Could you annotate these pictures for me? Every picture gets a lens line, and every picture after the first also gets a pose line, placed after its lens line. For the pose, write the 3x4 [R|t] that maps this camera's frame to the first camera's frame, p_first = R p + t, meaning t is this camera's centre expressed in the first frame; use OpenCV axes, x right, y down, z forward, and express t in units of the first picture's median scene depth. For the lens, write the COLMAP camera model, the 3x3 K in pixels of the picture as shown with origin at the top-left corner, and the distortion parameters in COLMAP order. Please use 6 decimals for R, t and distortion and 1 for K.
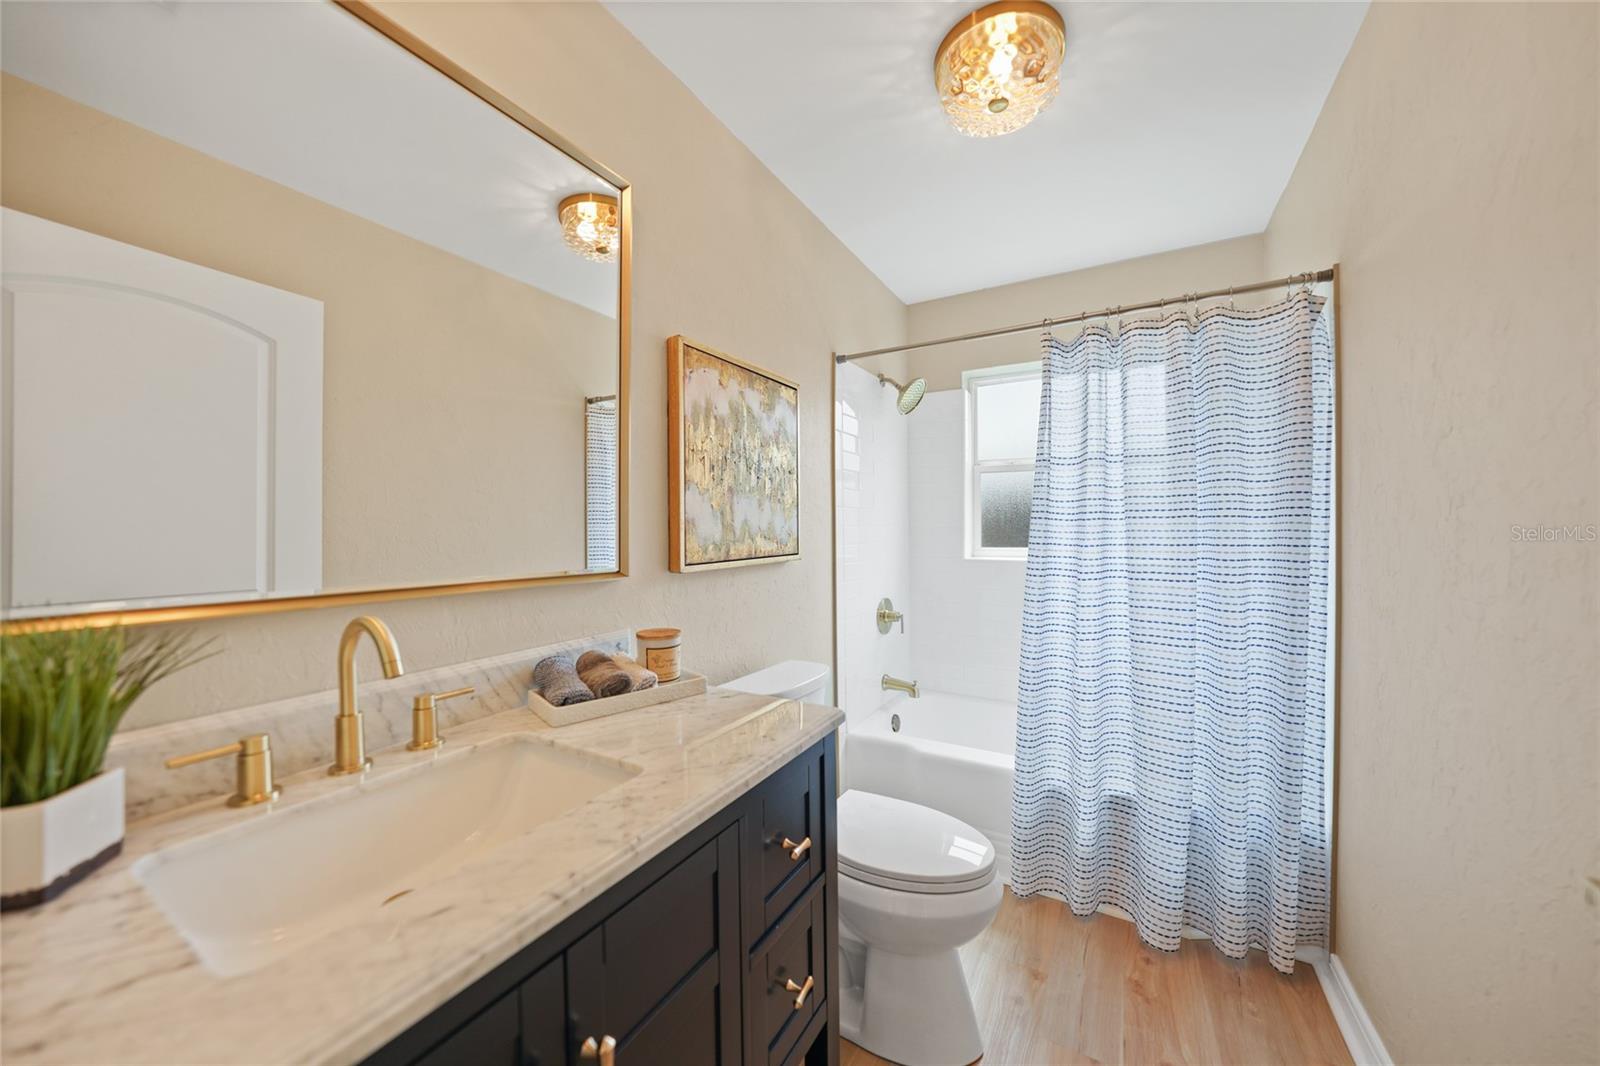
lens RADIAL K [[564.2, 0, 802.5], [0, 564.2, 528.9], [0, 0, 1]] dist [-0.031229, 0.006551]
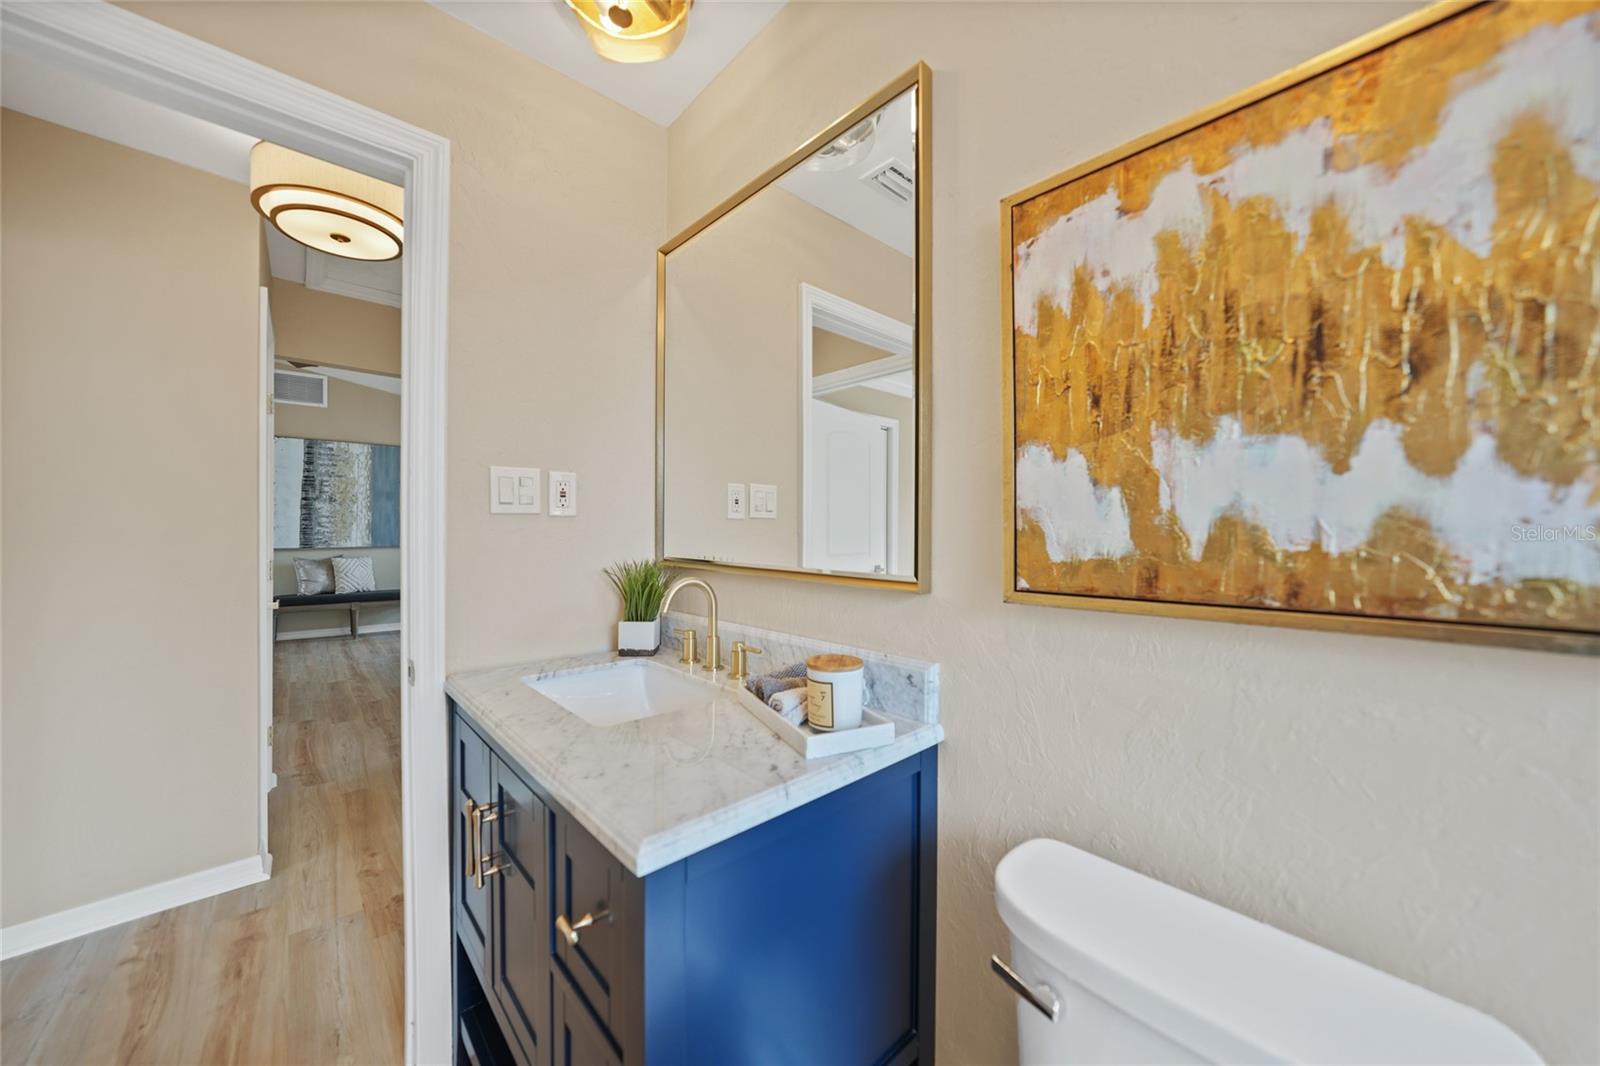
lens RADIAL K [[564.2, 0, 802.5], [0, 564.2, 528.9], [0, 0, 1]] dist [-0.031229, 0.006551]
pose [[-0.299595, 0.001661, -0.954065, 0.437818], [-0.007386, 0.999964, 0.004060, 0.001425], [0.954038, 0.008263, -0.299572, 1.059290]]
